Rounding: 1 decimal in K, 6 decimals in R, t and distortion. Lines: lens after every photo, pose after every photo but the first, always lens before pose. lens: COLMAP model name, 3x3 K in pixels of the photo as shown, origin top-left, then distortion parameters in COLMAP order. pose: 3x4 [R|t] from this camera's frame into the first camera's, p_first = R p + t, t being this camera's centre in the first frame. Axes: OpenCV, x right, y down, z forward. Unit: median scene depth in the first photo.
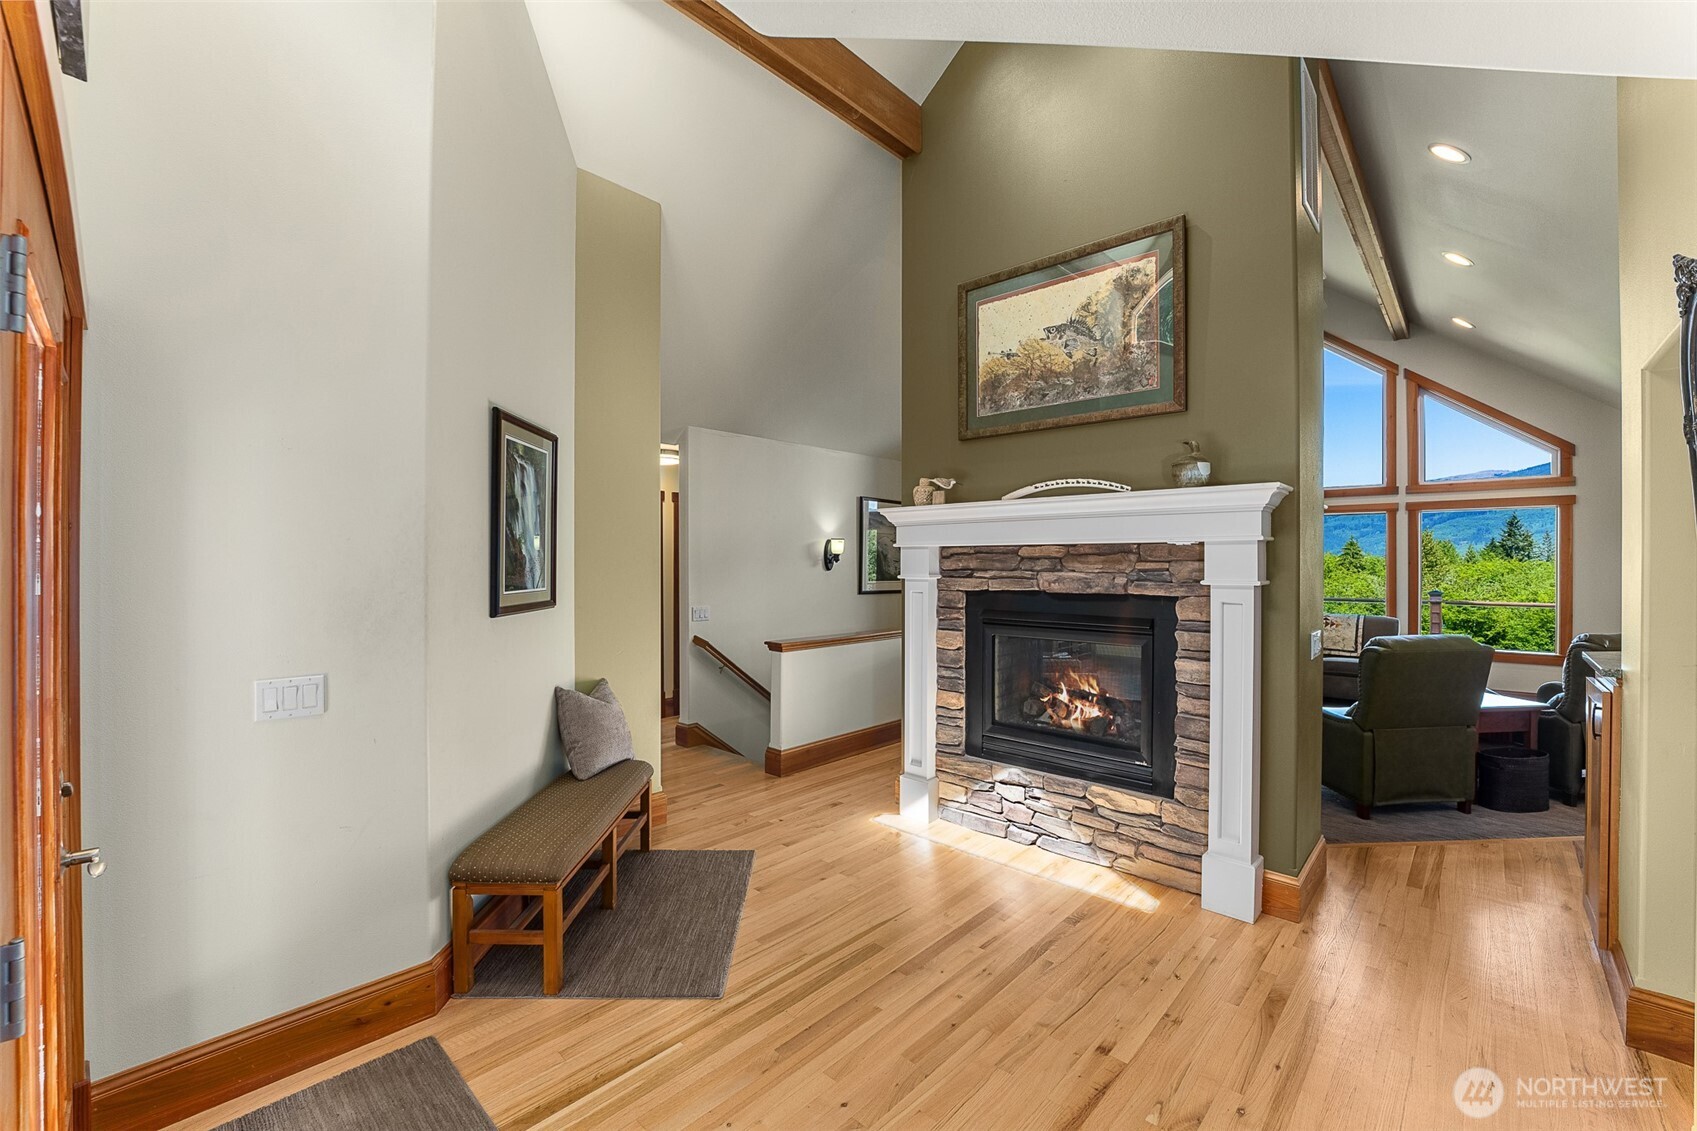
lens RADIAL K [[690.6, 0, 851.4], [0, 690.6, 569.1], [0, 0, 1]] dist [0.000324, 0.000296]
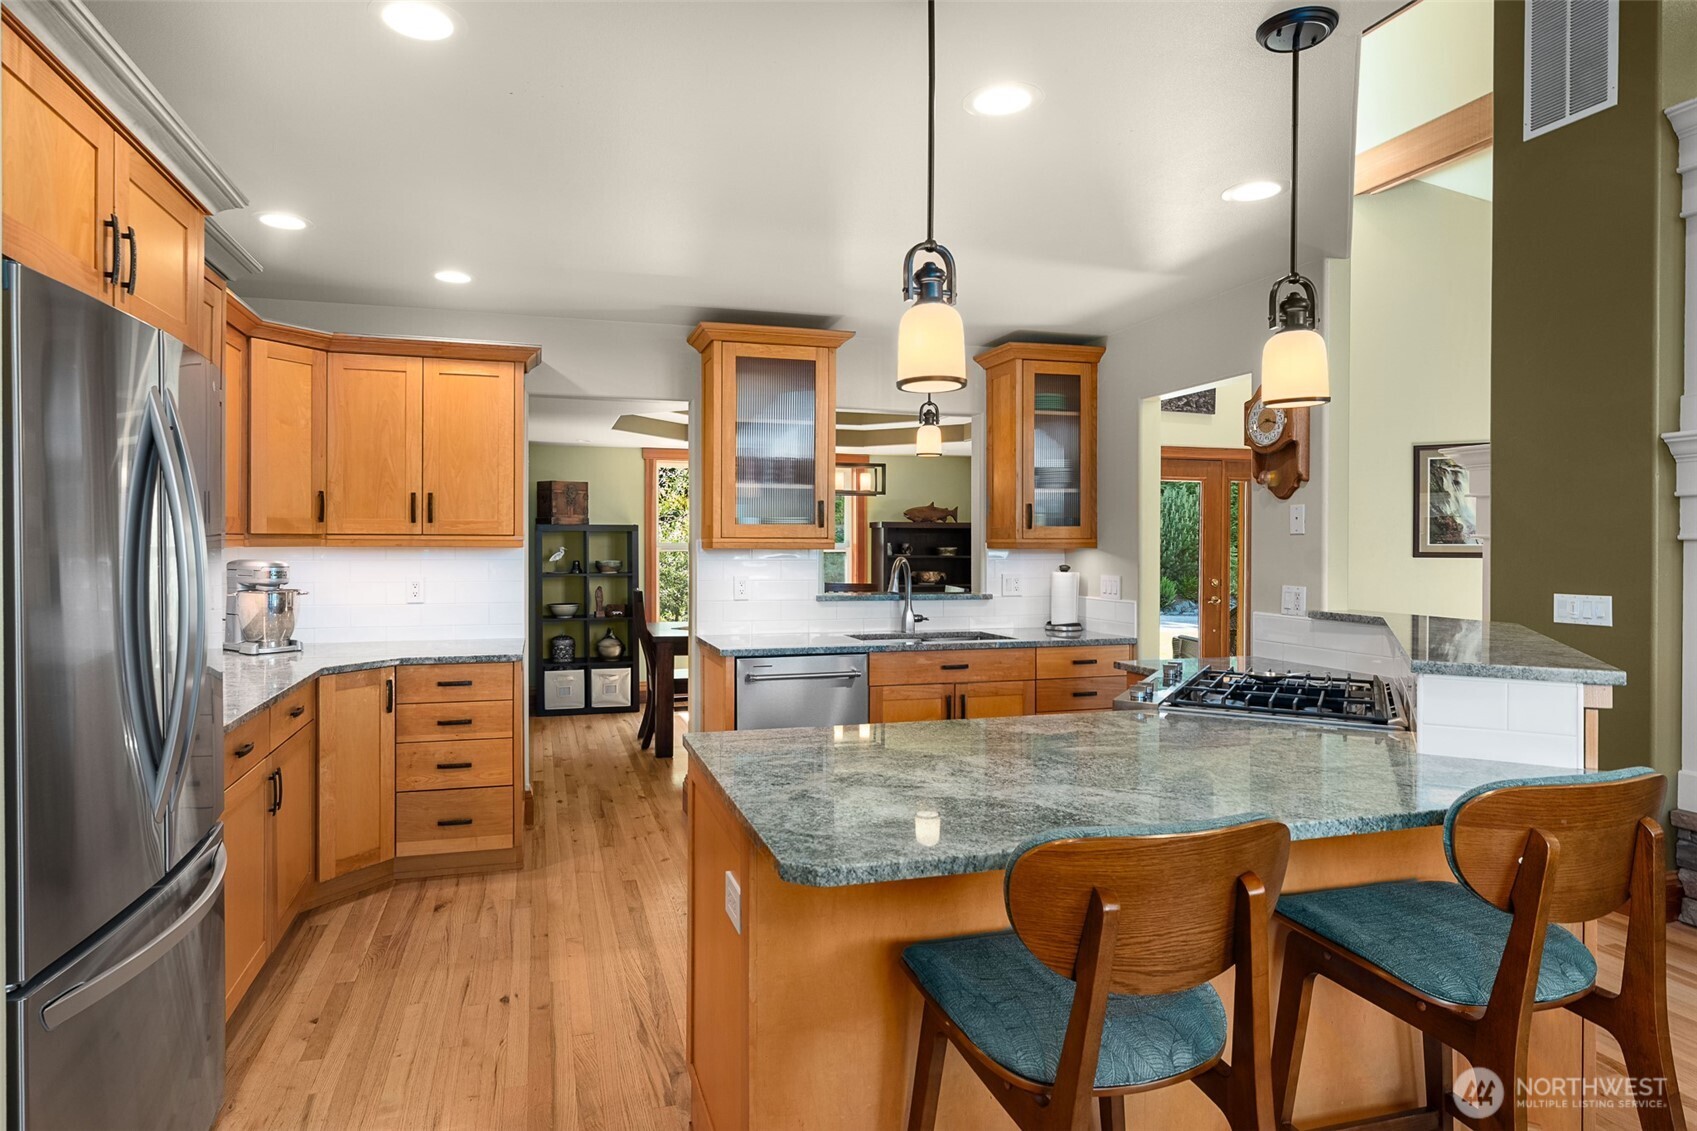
lens RADIAL K [[885.3, 0, 848.5], [0, 885.3, 565.5], [0, 0, 1]] dist [-0.004745, -0.000156]
pose [[-0.465193, 0.014778, -0.885086, 2.726598], [-0.005125, 0.999799, 0.019387, 0.064566], [0.885194, 0.013555, -0.465024, 0.887728]]
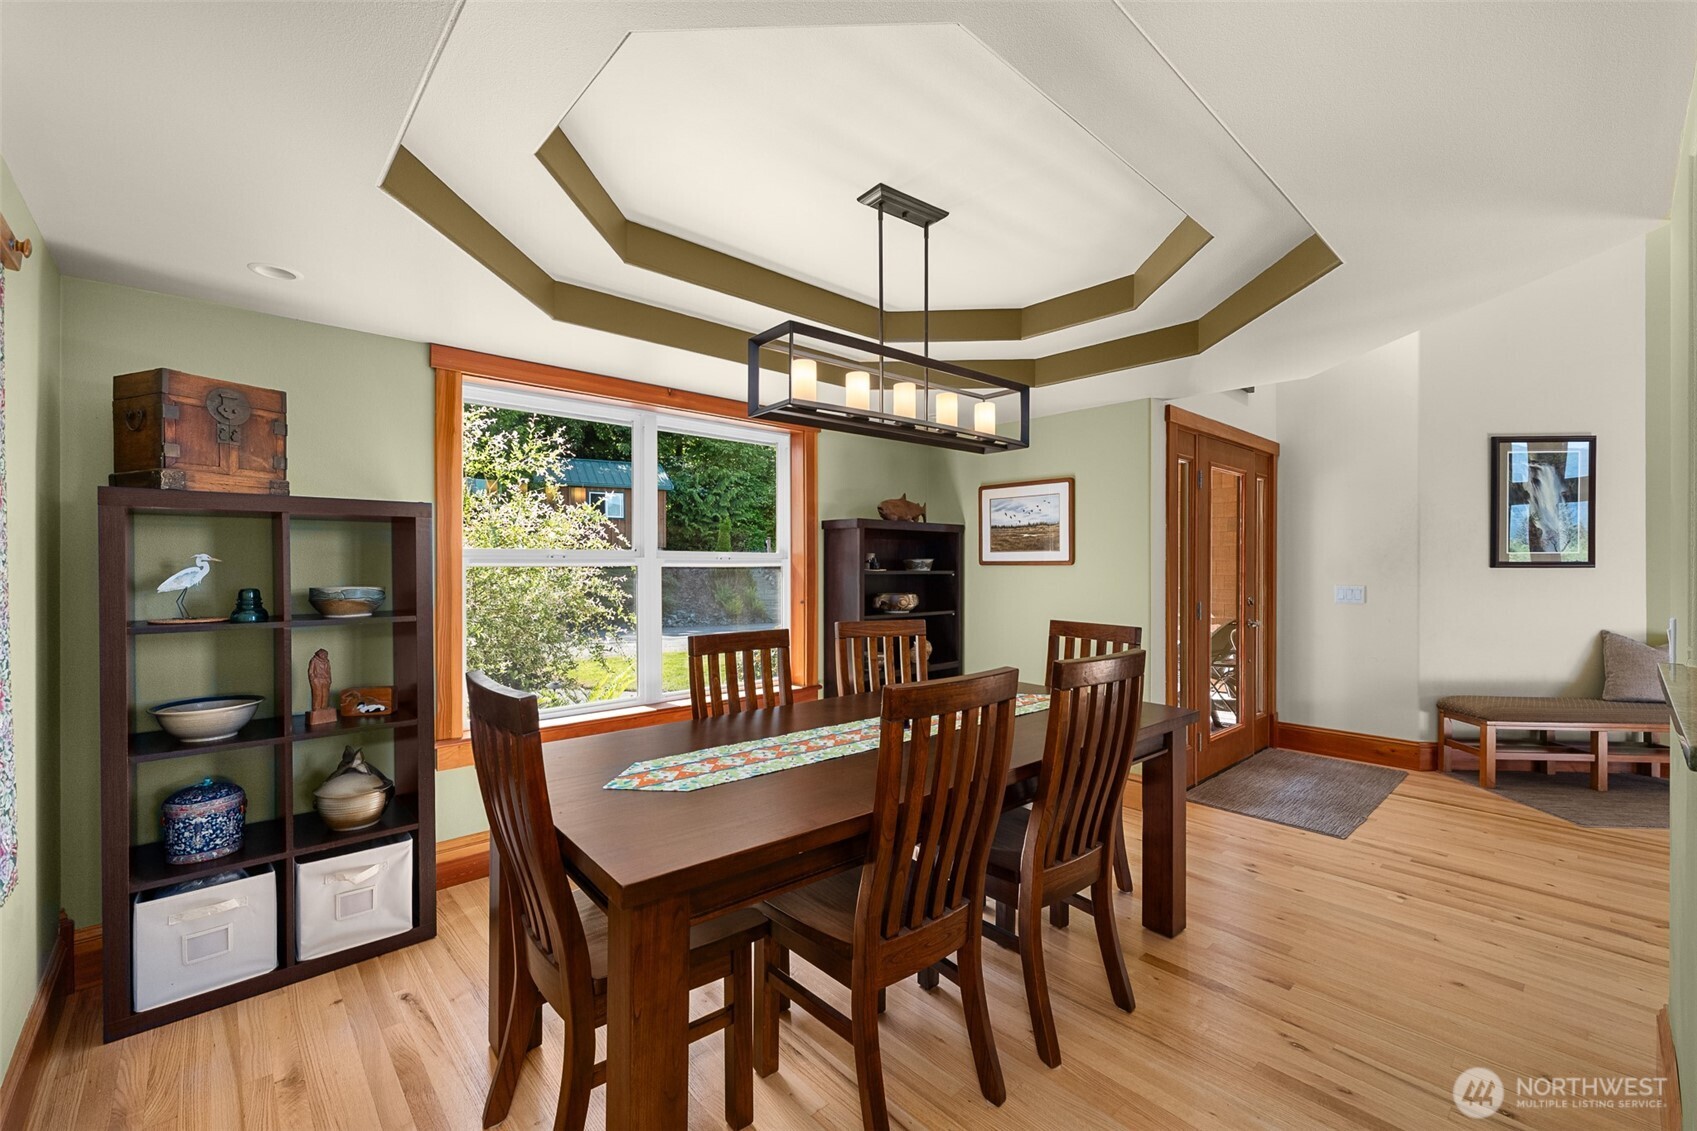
lens RADIAL K [[690.6, 0, 851.4], [0, 690.6, 569.1], [0, 0, 1]] dist [0.000324, 0.000296]
pose [[-0.077945, 0.000164, -0.996958, 1.395946], [0.000904, 1.000000, 0.000094, 0.085172], [0.996957, -0.000894, -0.077945, -0.414077]]
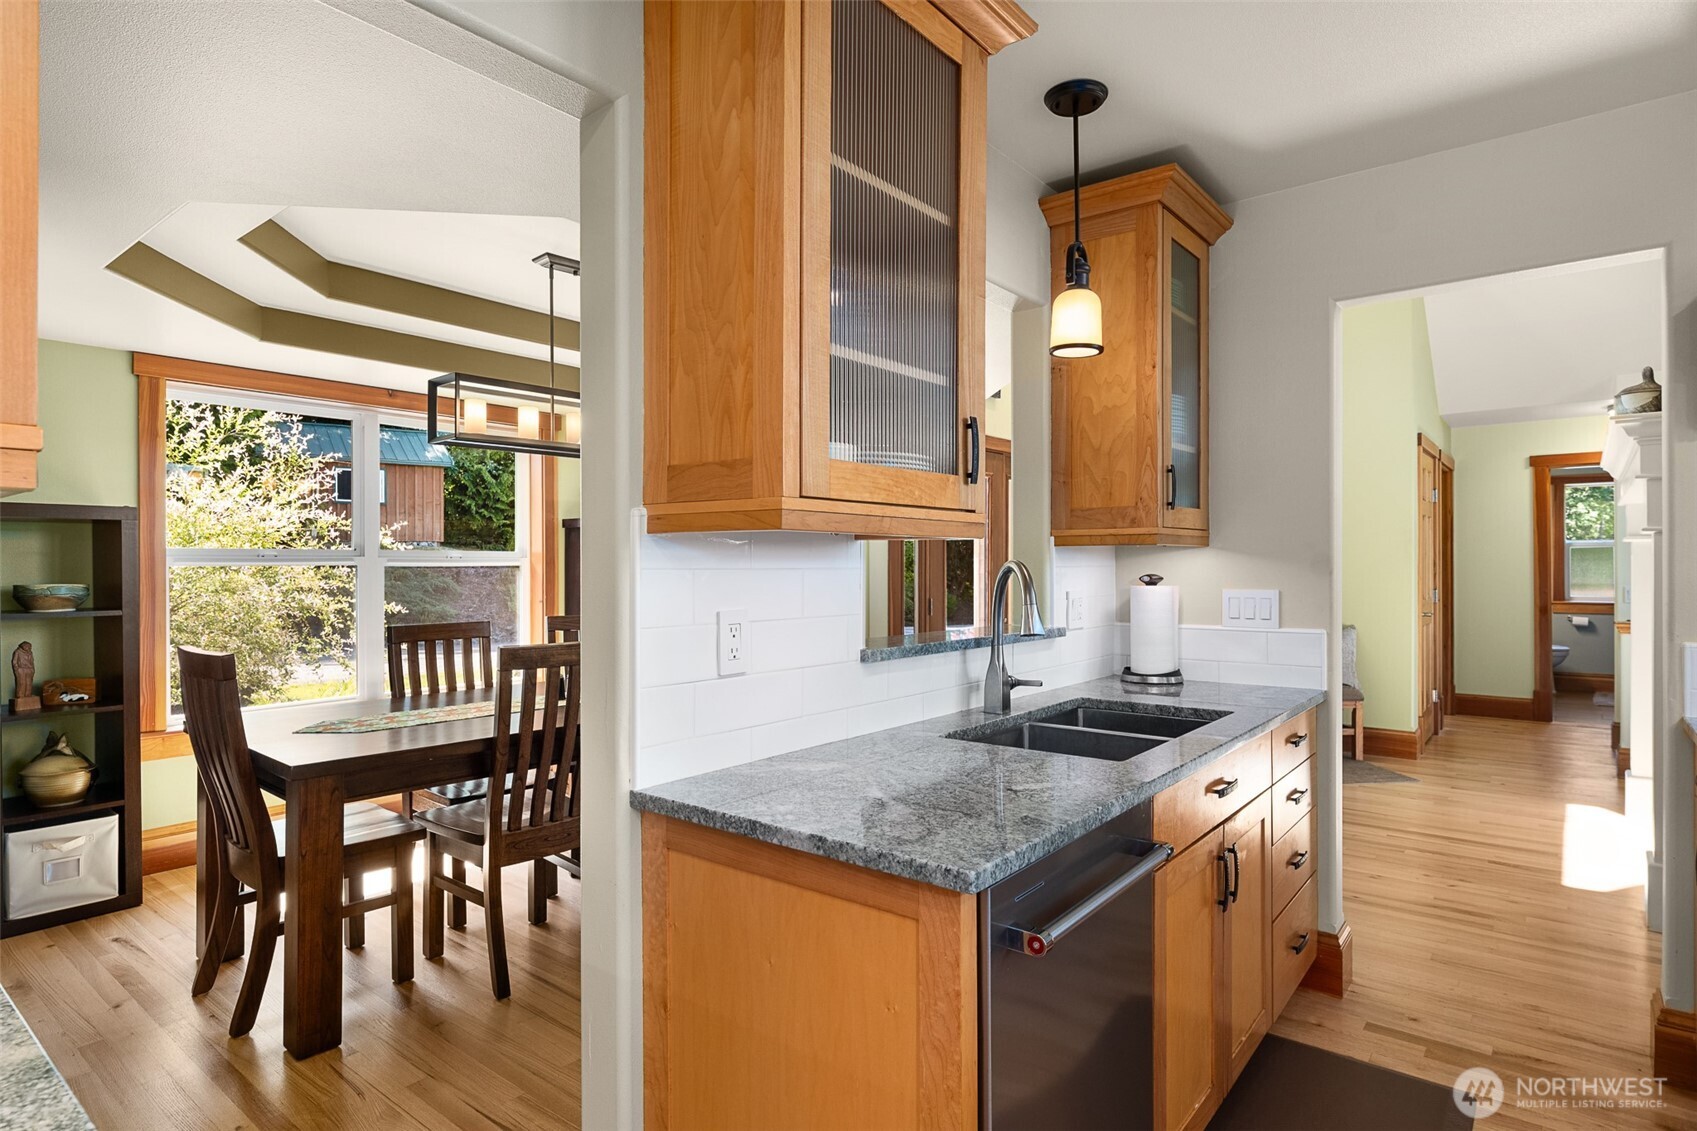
lens RADIAL K [[885.3, 0, 848.5], [0, 885.3, 565.5], [0, 0, 1]] dist [-0.004745, -0.000156]
pose [[0.081064, -0.004418, -0.996699, 1.918792], [0.003305, 0.999986, -0.004164, 0.090916], [0.996703, -0.002957, 0.081077, -0.095891]]
